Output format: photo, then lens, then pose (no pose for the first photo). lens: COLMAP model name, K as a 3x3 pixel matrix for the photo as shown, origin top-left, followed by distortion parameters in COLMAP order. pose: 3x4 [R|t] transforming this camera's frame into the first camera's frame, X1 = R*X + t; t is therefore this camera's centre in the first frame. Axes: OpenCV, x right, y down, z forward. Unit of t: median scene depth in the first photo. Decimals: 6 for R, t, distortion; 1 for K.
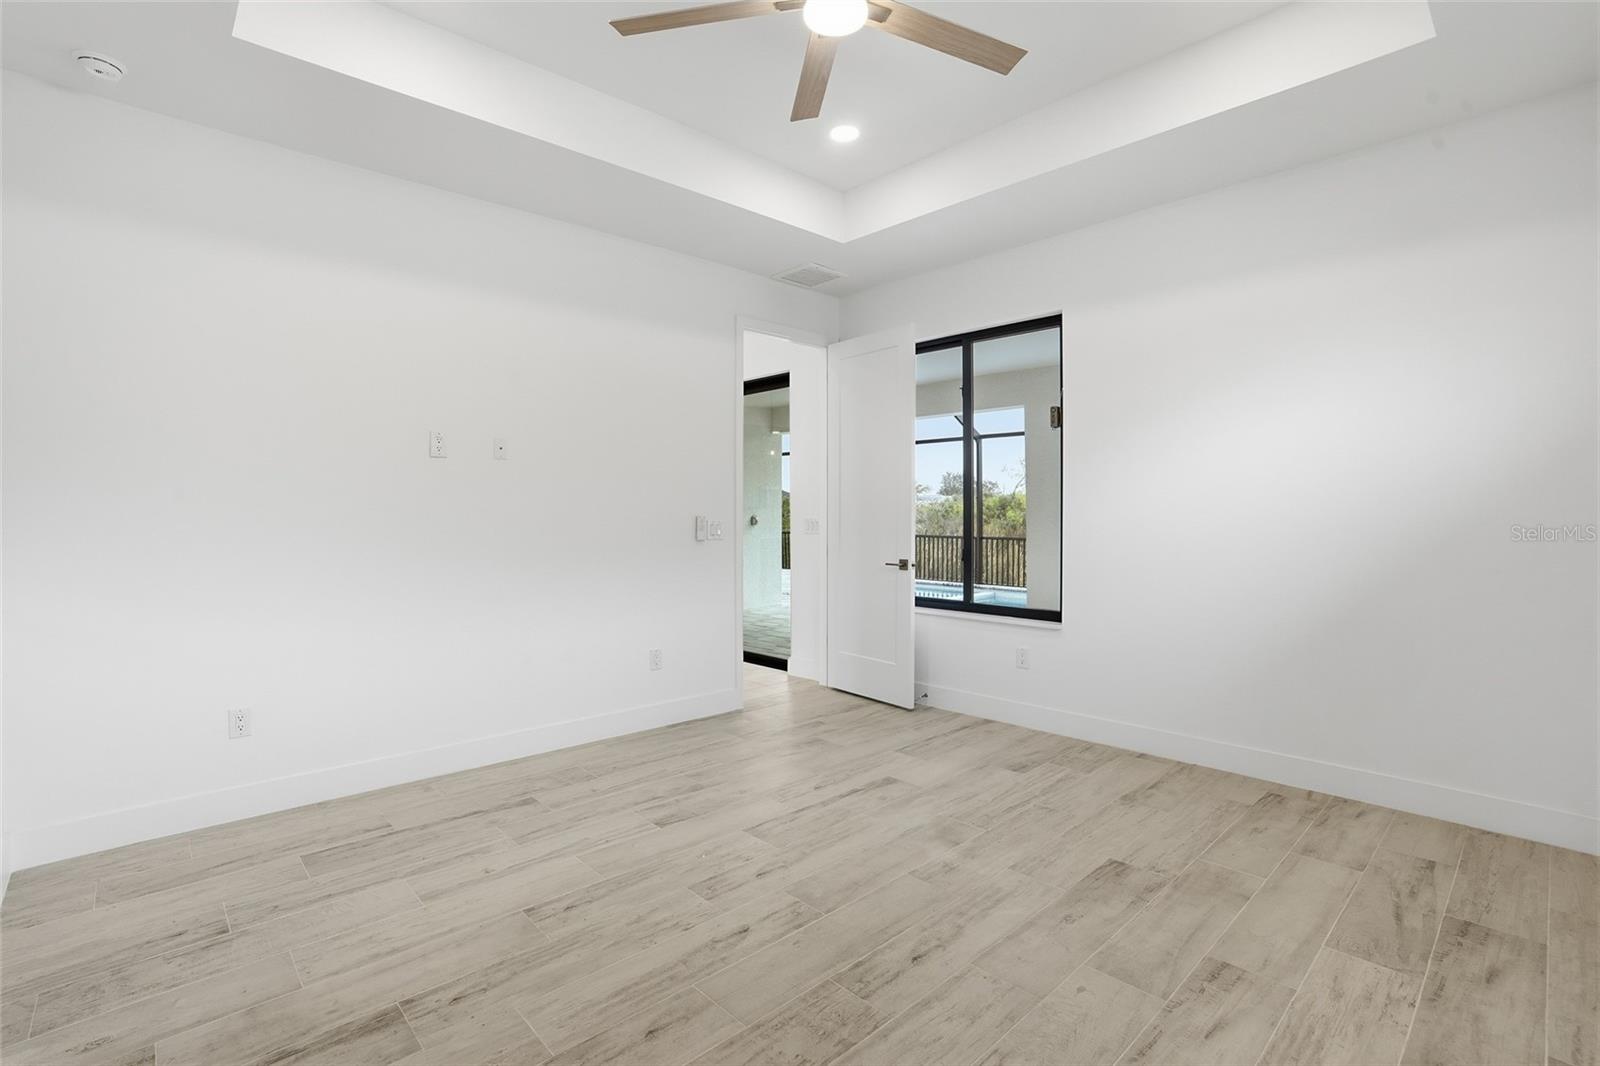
lens RADIAL K [[746.6, 0, 791.5], [0, 746.6, 521.5], [0, 0, 1]] dist [-0.067158, 0.024442]
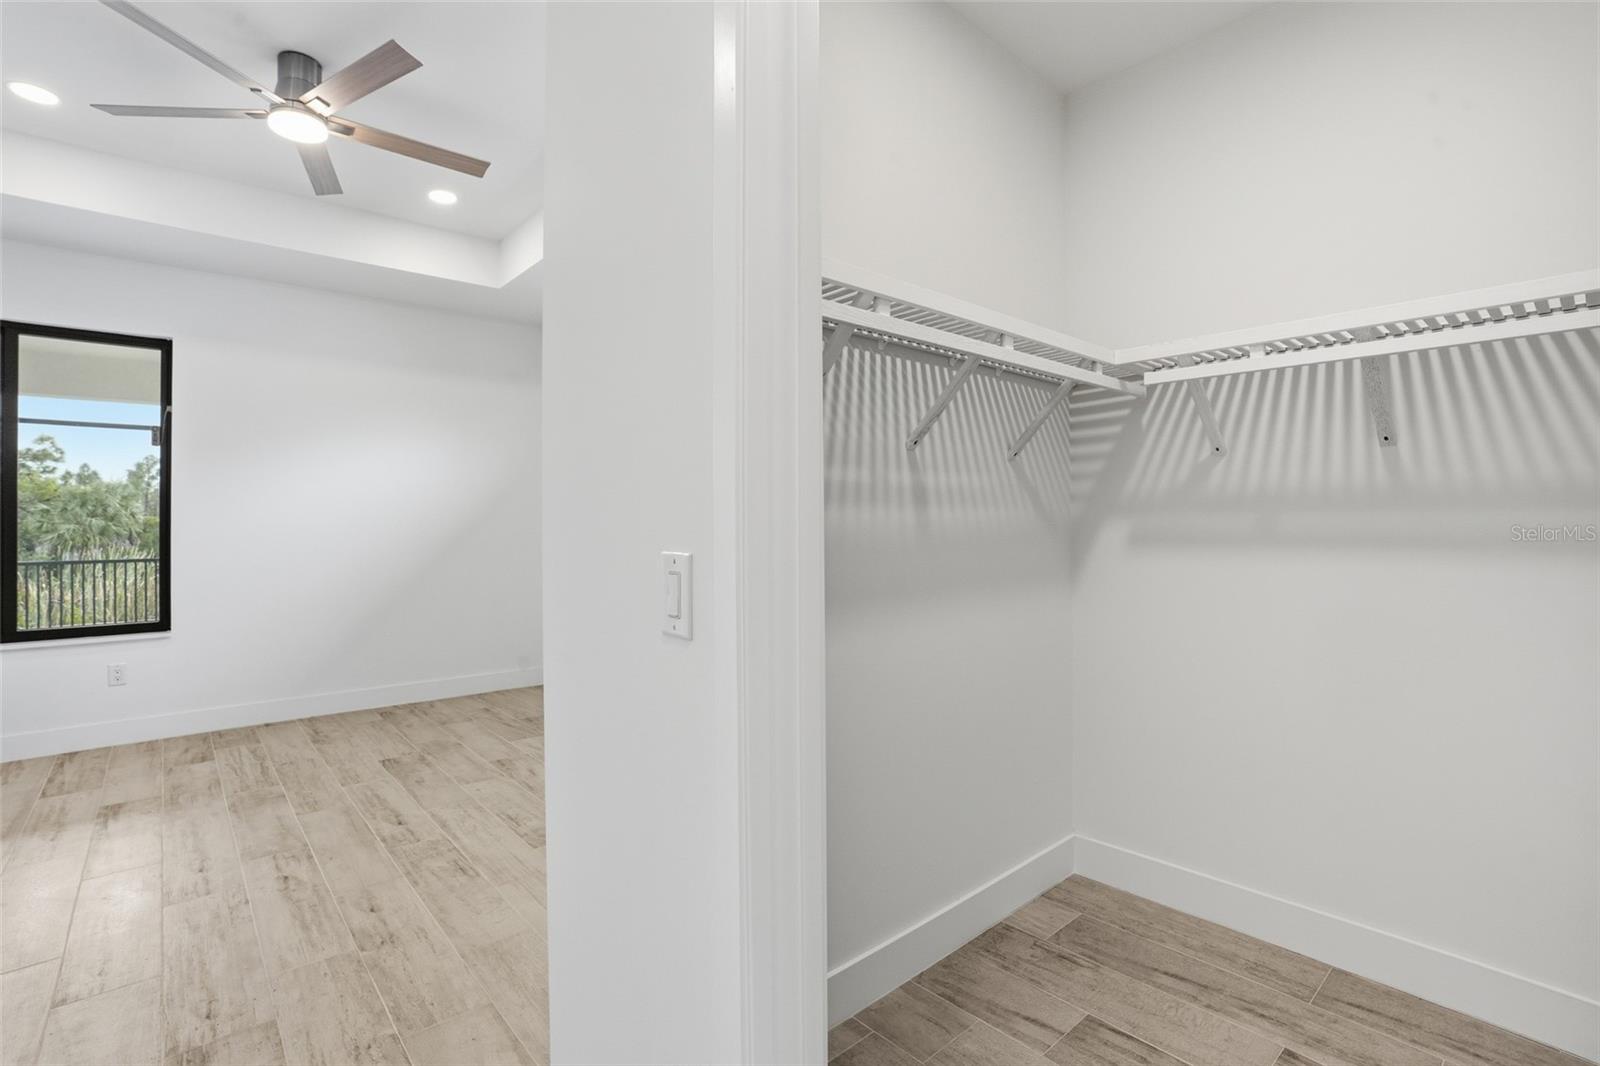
lens RADIAL K [[746.6, 0, 791.5], [0, 746.6, 521.5], [0, 0, 1]] dist [-0.067158, 0.024442]
pose [[0.029166, 0.004799, 0.999563, -1.019542], [0.019835, 0.999789, -0.005379, 0.003518], [-0.999378, 0.019983, 0.029065, 0.113926]]
